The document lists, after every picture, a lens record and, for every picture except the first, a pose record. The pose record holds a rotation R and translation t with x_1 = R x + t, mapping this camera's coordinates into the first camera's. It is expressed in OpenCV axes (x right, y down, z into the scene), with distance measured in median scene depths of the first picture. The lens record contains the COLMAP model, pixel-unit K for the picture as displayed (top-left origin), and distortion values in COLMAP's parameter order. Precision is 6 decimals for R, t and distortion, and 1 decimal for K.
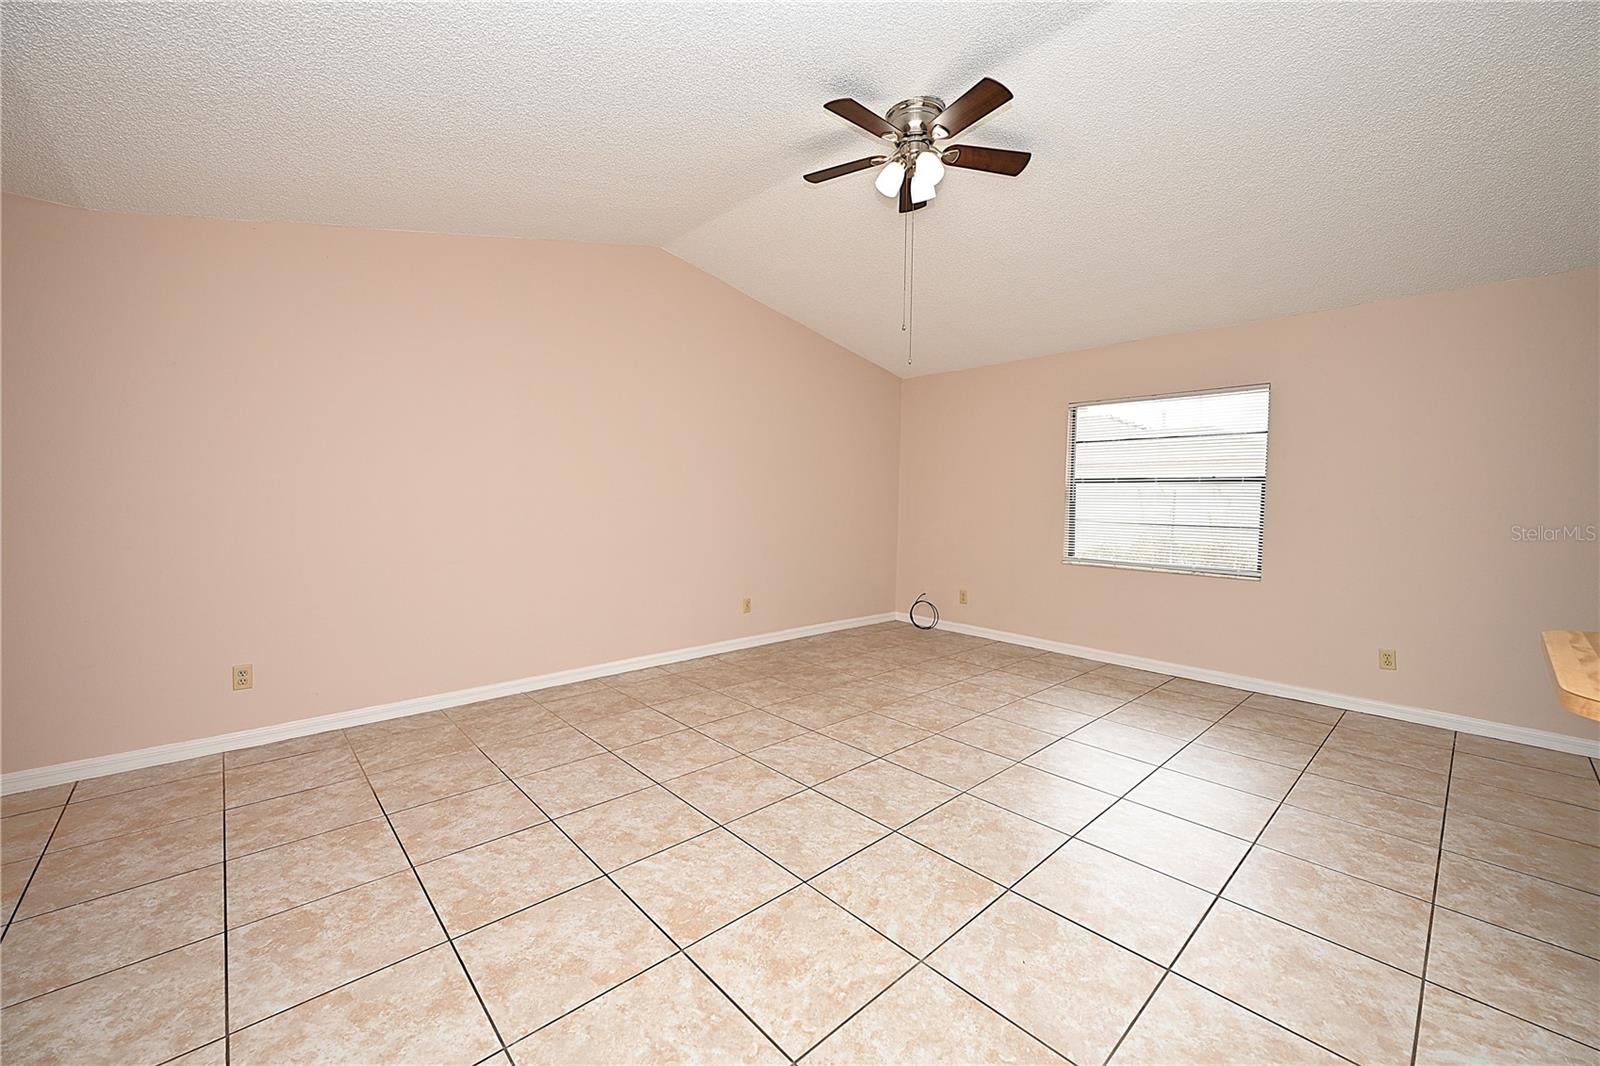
lens RADIAL K [[632.2, 0, 797.4], [0, 632.2, 530.6], [0, 0, 1]] dist [-0.000320, -0.000192]
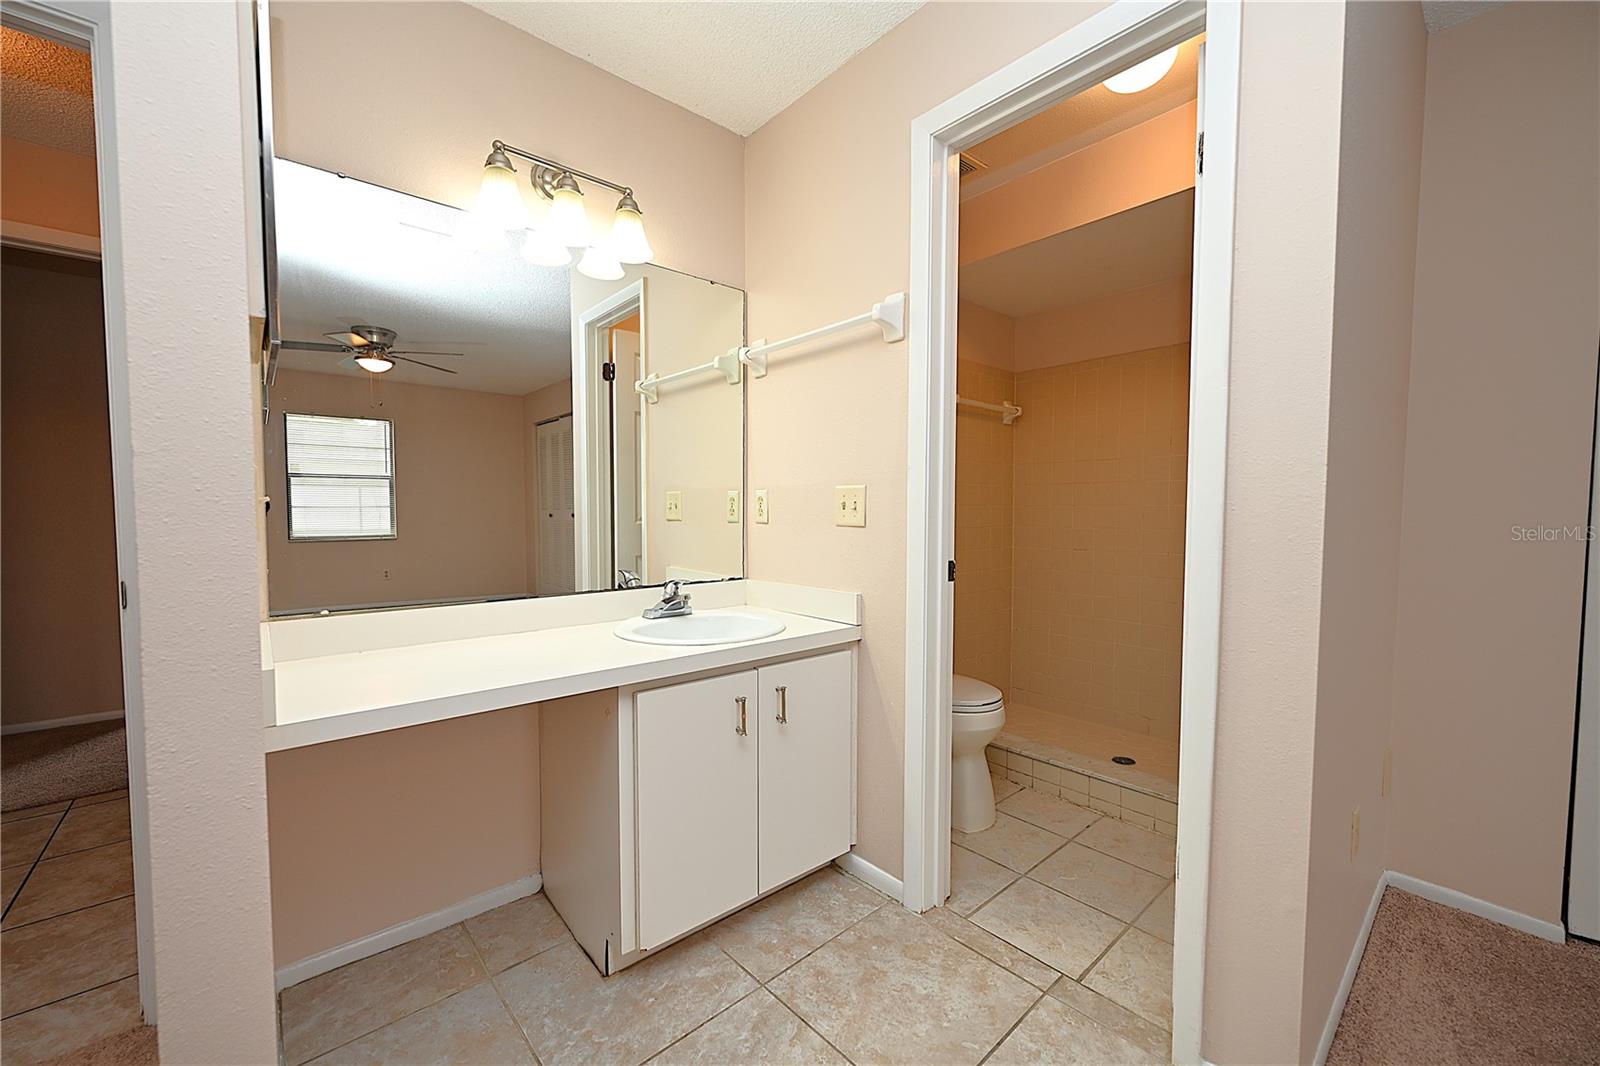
lens RADIAL K [[632.2, 0, 798.2], [0, 632.2, 528.9], [0, 0, 1]] dist [-0.000320, -0.000192]
pose [[0.017443, -0.055991, 0.998279, -0.812013], [0.038441, 0.997730, 0.055288, -0.001474], [-0.999109, 0.037411, 0.019556, -0.036796]]
